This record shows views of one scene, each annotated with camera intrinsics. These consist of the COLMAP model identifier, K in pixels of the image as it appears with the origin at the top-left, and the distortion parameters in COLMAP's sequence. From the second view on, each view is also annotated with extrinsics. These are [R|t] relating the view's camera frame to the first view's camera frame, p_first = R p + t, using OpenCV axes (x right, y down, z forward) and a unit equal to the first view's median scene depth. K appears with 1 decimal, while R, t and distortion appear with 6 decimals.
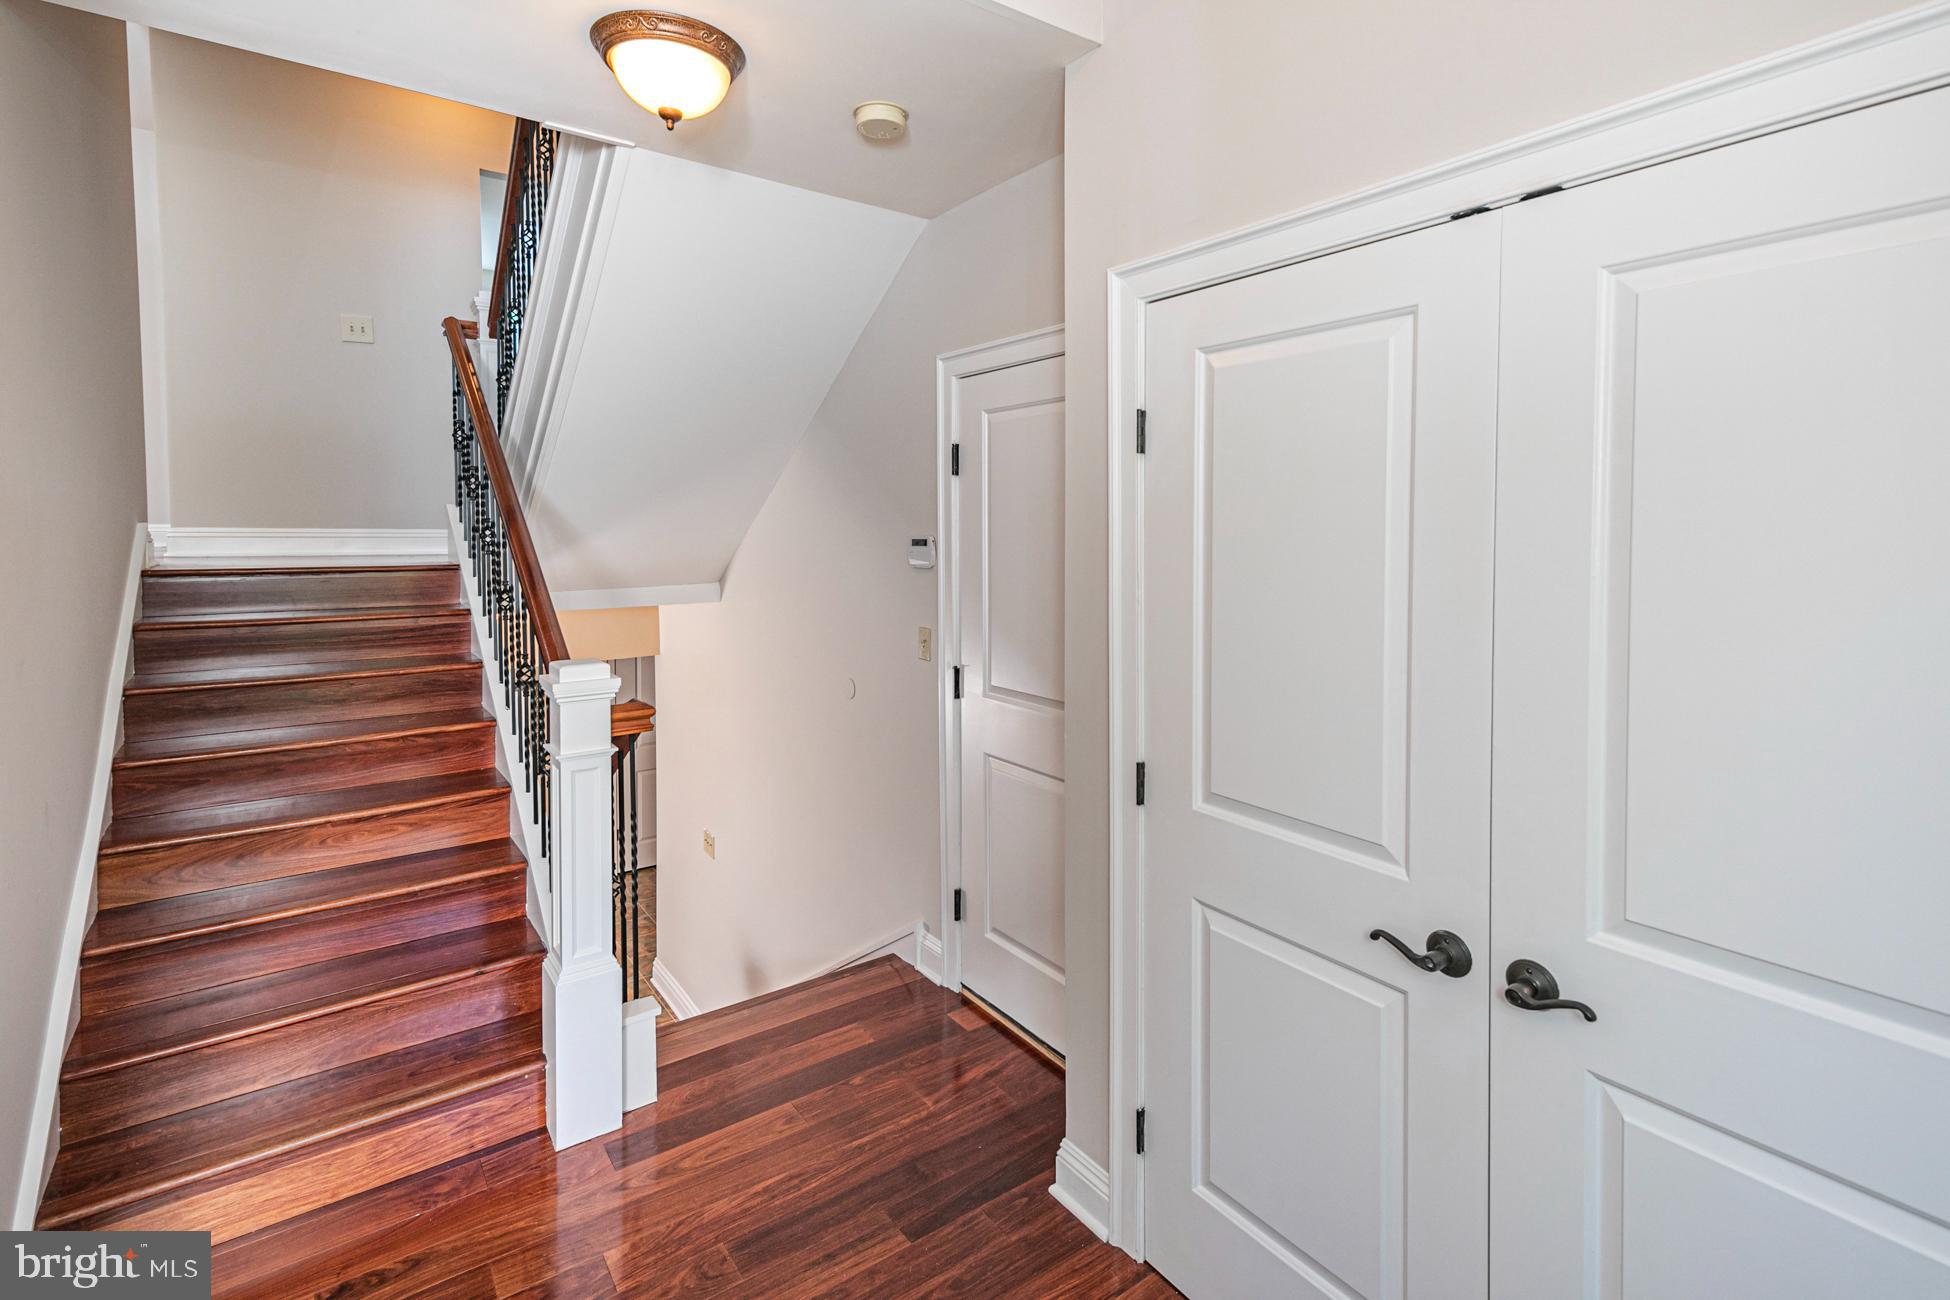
lens RADIAL K [[925.5, 0, 968.7], [0, 925.5, 541.2], [0, 0, 1]] dist [0.023402, 0.000021]
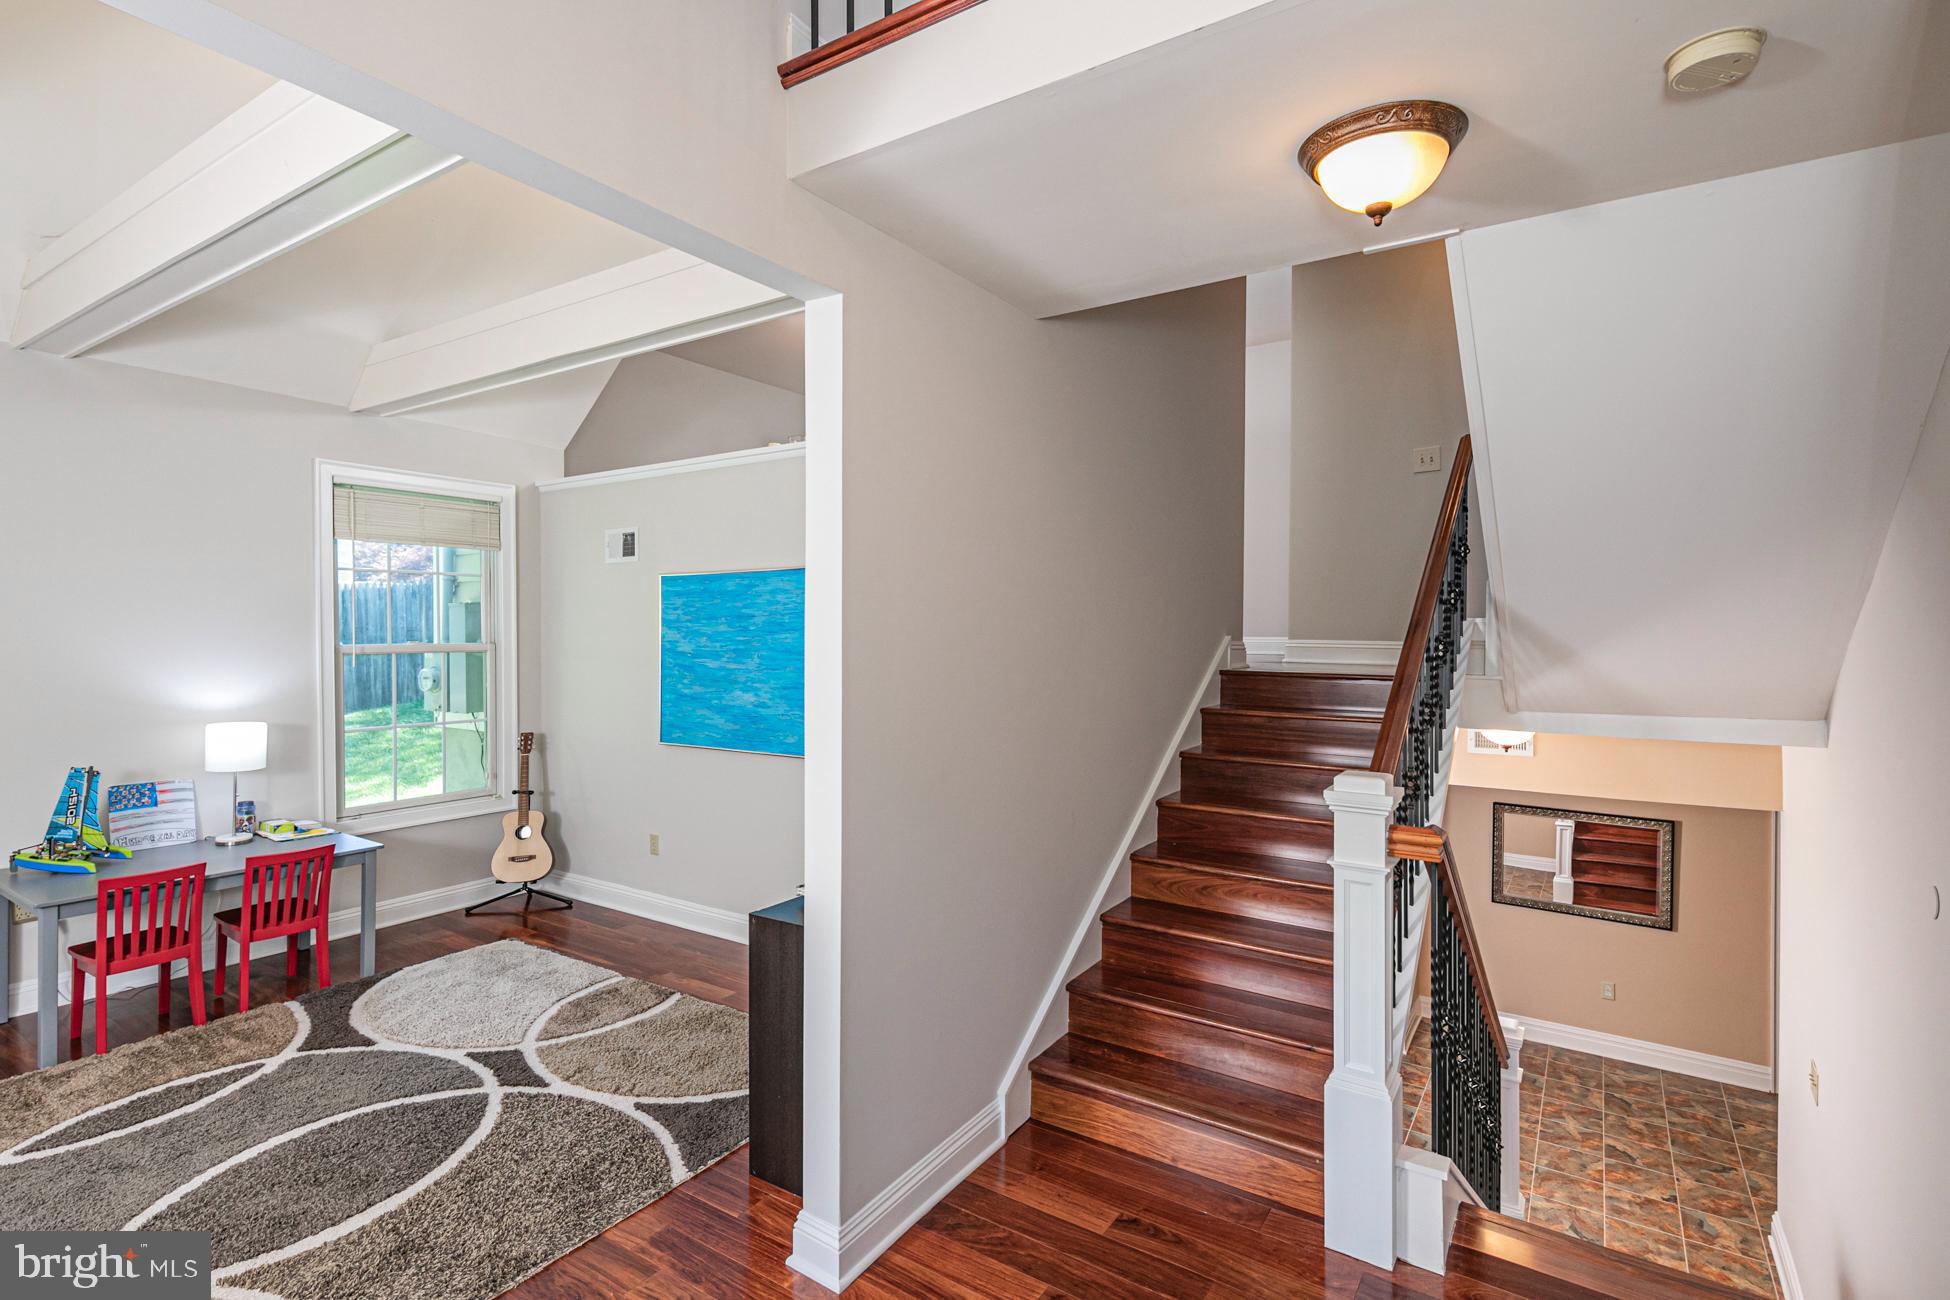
lens RADIAL K [[946.5, 0, 1015.6], [0, 946.5, 635.7], [0, 0, 1]] dist [0.027879, -0.001523]
pose [[0.370294, 0.002933, -0.928910, 0.396066], [-0.021128, 0.999763, -0.005266, -0.007671], [0.928674, 0.021576, 0.370268, 0.268281]]
